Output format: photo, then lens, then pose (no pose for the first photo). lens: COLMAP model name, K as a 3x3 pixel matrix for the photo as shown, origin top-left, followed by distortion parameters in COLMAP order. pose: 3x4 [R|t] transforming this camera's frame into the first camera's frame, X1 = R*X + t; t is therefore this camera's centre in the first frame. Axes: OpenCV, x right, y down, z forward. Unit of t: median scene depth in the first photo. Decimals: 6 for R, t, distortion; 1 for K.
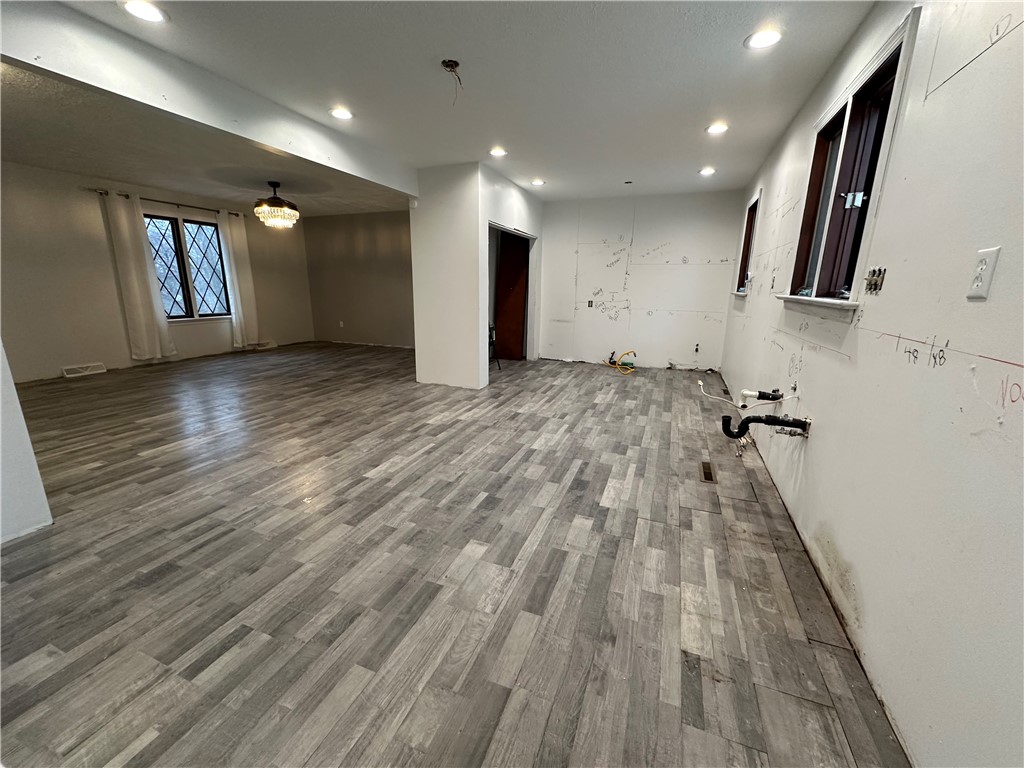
lens RADIAL K [[407.2, 0, 512.0], [0, 407.2, 384.0], [0, 0, 1]] dist [-0.002210, 0.000132]
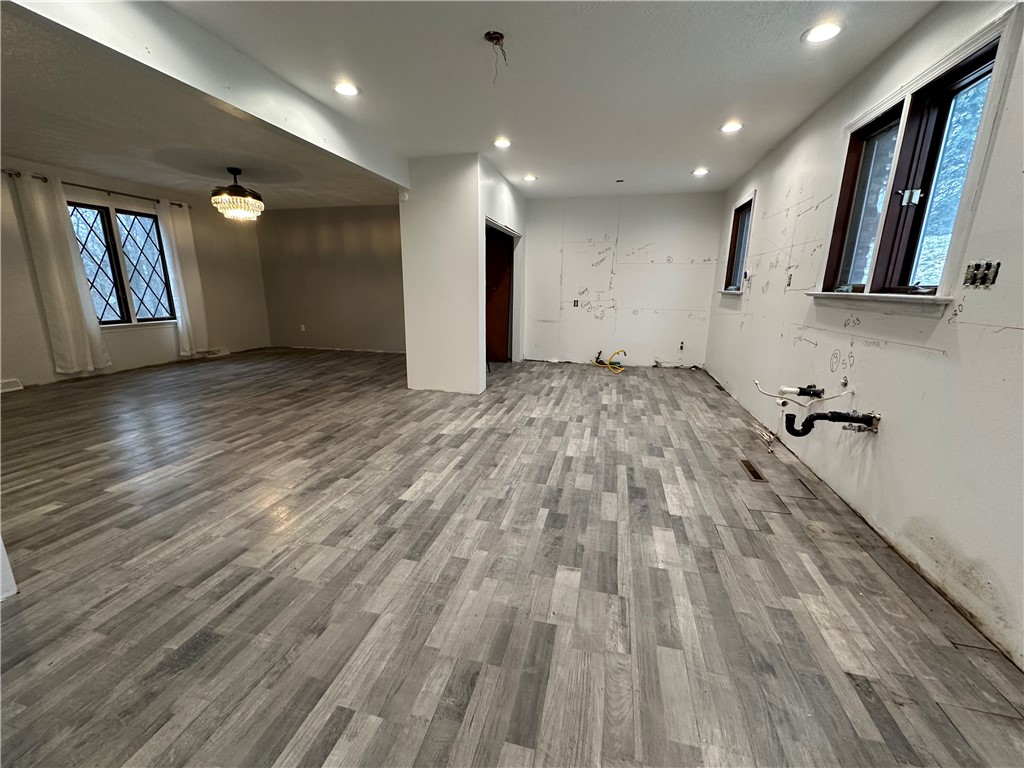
lens RADIAL K [[407.2, 0, 512.0], [0, 407.2, 384.0], [0, 0, 1]] dist [-0.002210, 0.000132]
pose [[0.991233, -0.032866, 0.127973, -0.178309], [0.033203, 0.999448, -0.000499, -0.010932], [-0.127886, 0.004744, 0.991778, 0.073649]]
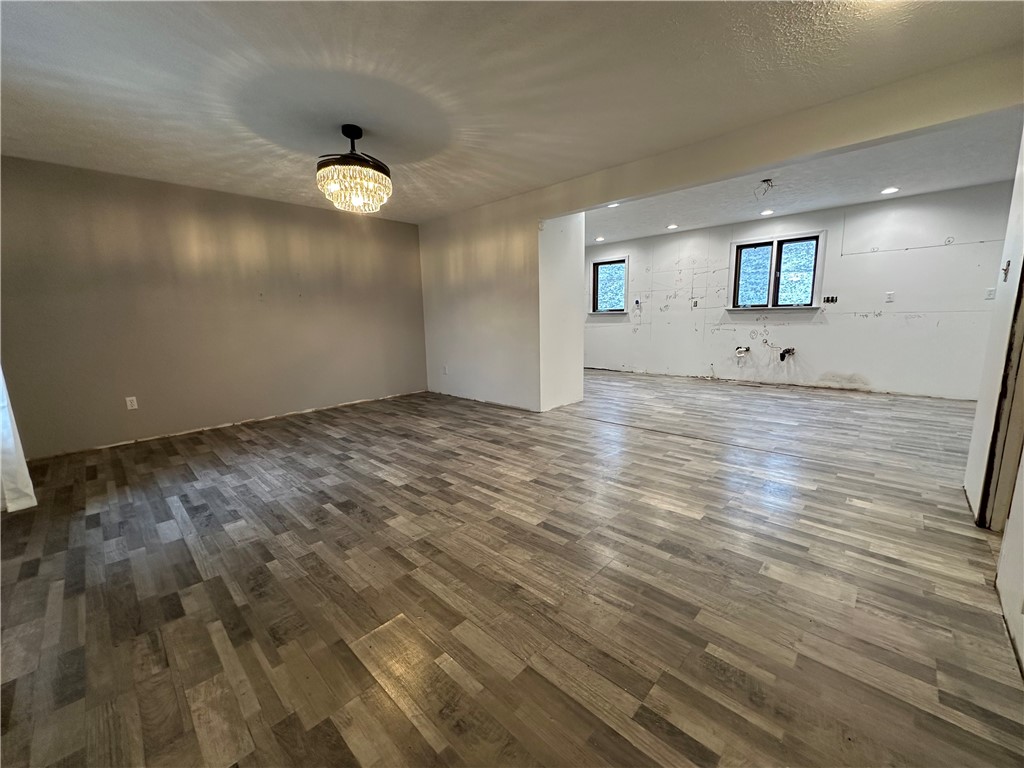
lens RADIAL K [[407.2, 0, 512.0], [0, 407.2, 384.0], [0, 0, 1]] dist [-0.002210, 0.000132]
pose [[0.375203, -0.173562, 0.910549, -1.660683], [0.245969, 0.965741, 0.082727, -0.243300], [-0.893712, 0.192928, 0.405040, 1.020993]]
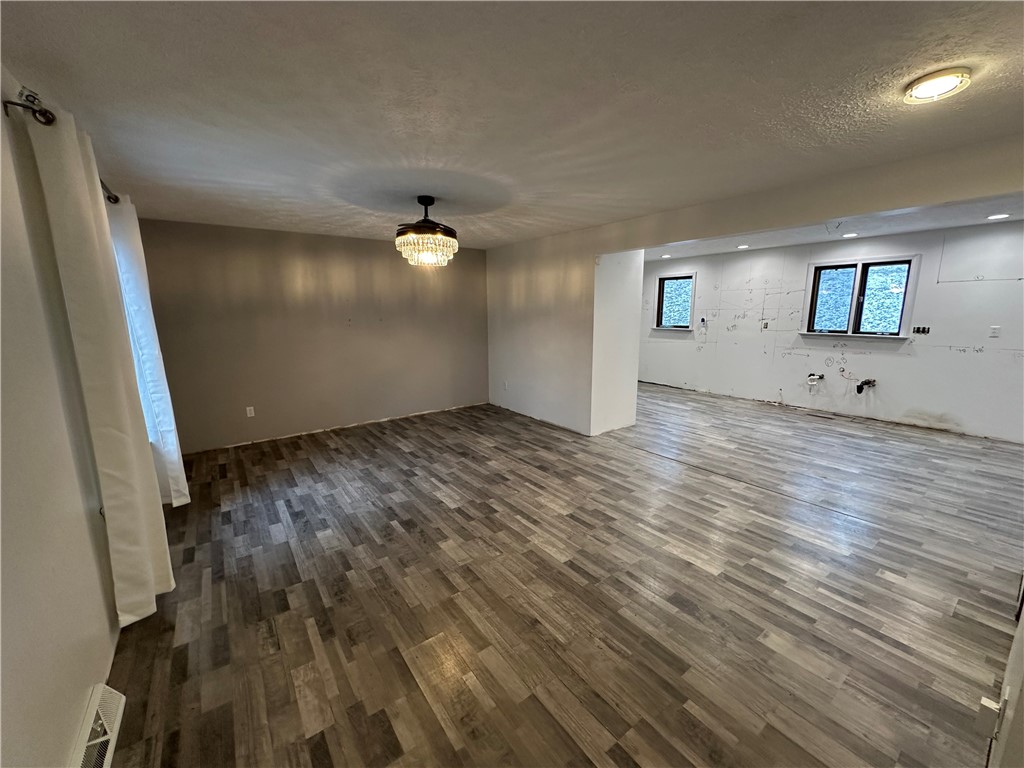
lens RADIAL K [[407.2, 0, 512.0], [0, 407.2, 384.0], [0, 0, 1]] dist [-0.002210, 0.000132]
pose [[0.529104, -0.172786, 0.830779, -1.706312], [0.214473, 0.974492, 0.066083, -0.352325], [-0.821006, 0.143215, 0.552665, 0.910047]]
